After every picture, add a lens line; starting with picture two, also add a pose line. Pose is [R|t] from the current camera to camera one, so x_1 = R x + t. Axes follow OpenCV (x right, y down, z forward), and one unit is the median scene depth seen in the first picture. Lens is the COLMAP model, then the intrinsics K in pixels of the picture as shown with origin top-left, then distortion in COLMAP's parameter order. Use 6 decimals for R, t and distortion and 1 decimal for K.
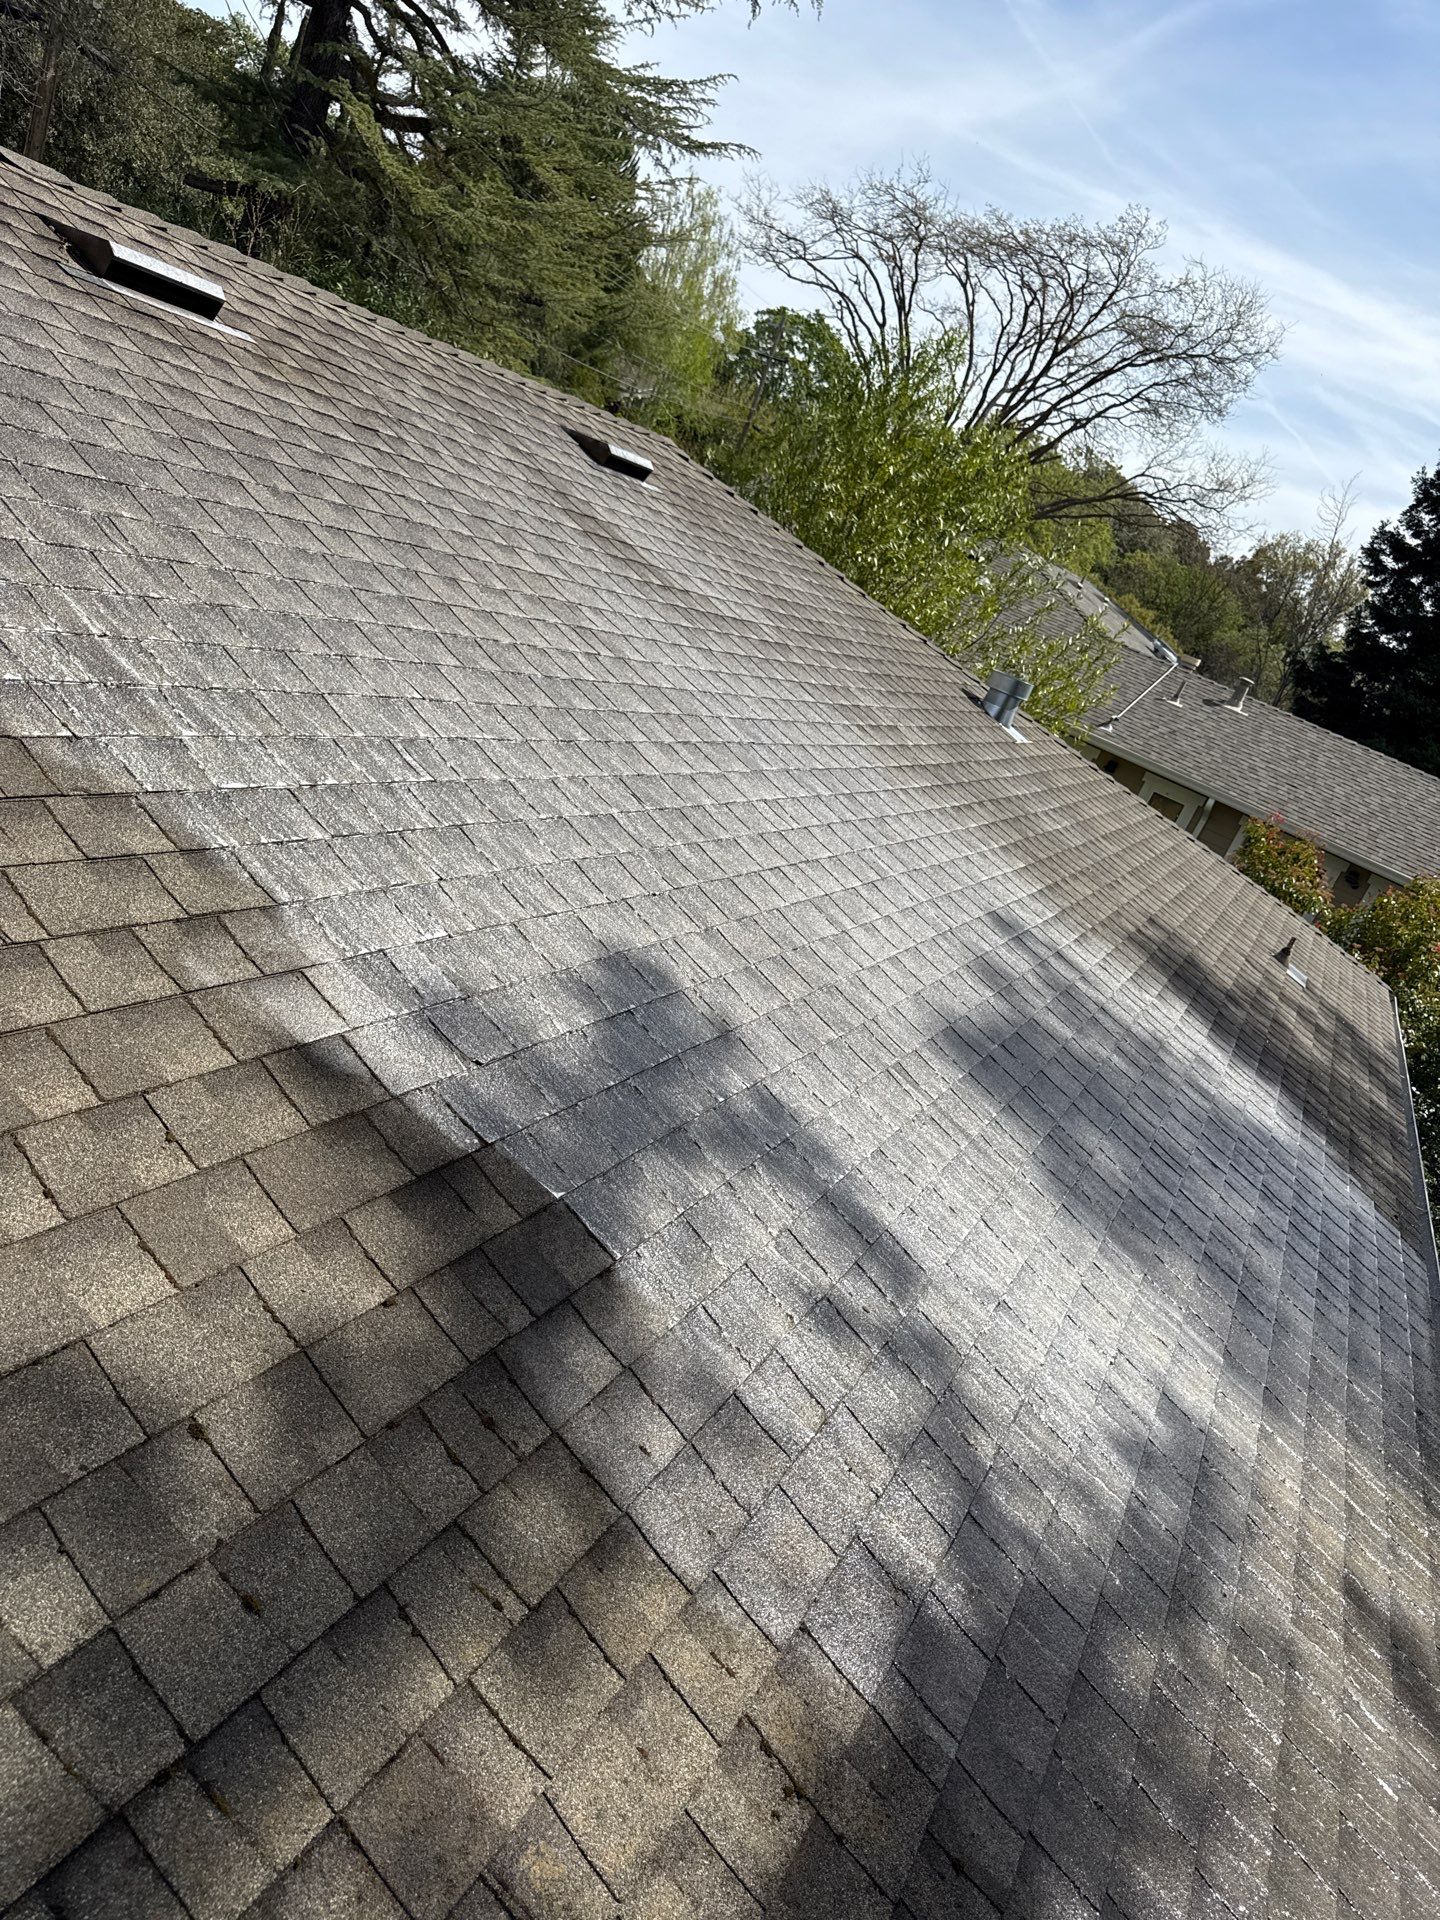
lens RADIAL K [[1374.1, 0, 720.0], [0, 1374.1, 960.0], [0, 0, 1]] dist [0.004144, -0.005159]
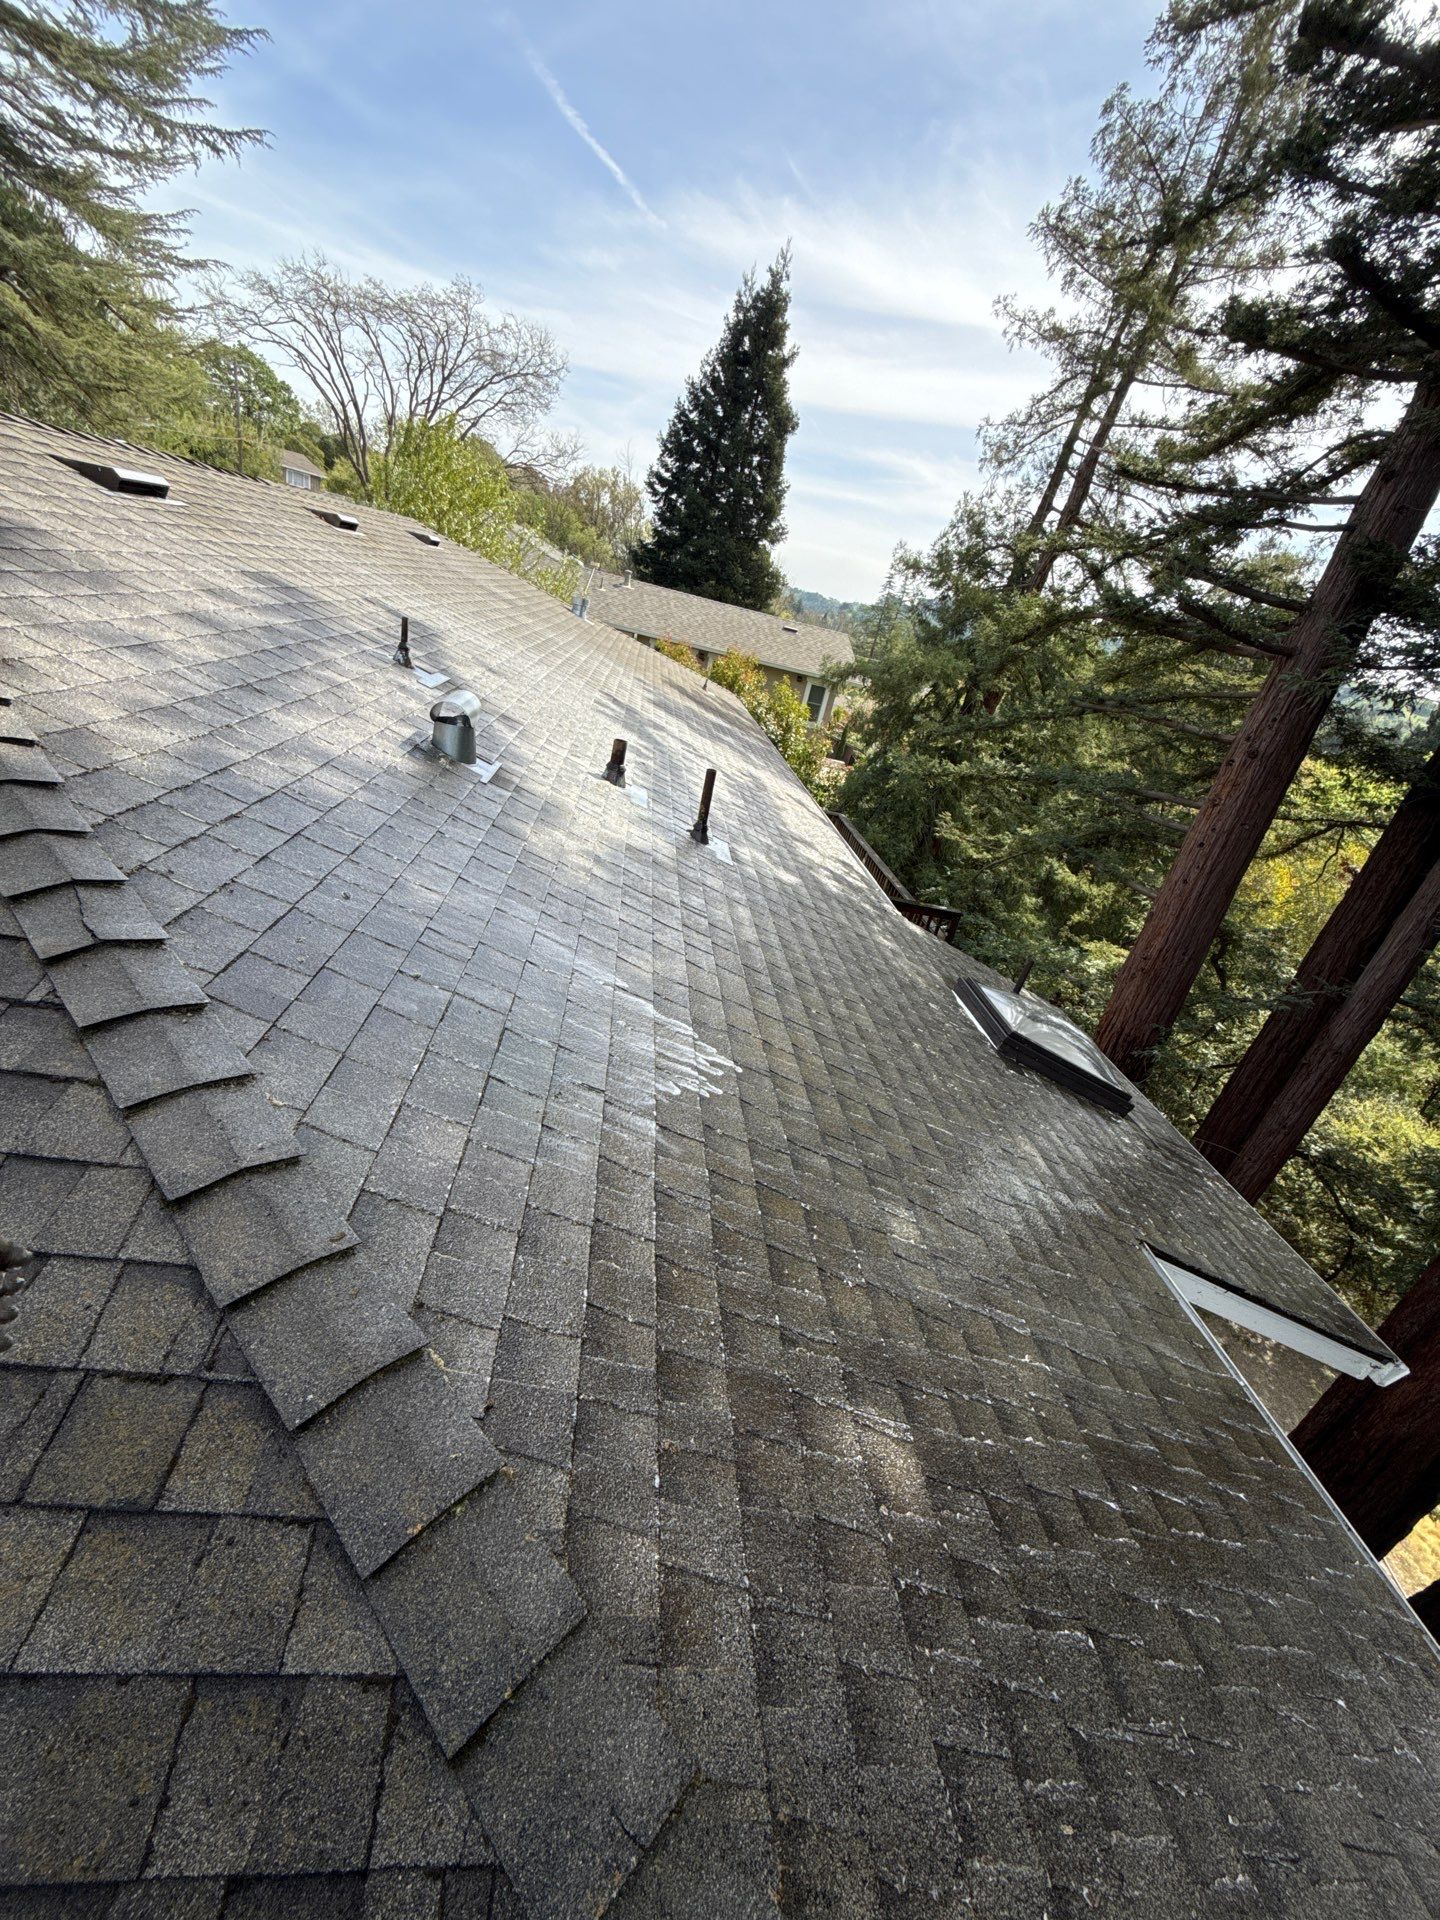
lens RADIAL K [[770.8, 0, 729.2], [0, 770.8, 966.4], [0, 0, 1]] dist [-0.001768, -0.000153]
pose [[0.849951, -0.379609, 0.365349, -0.078857], [0.268644, 0.908785, 0.319279, 0.005649], [-0.453225, -0.173223, 0.874403, -0.109845]]
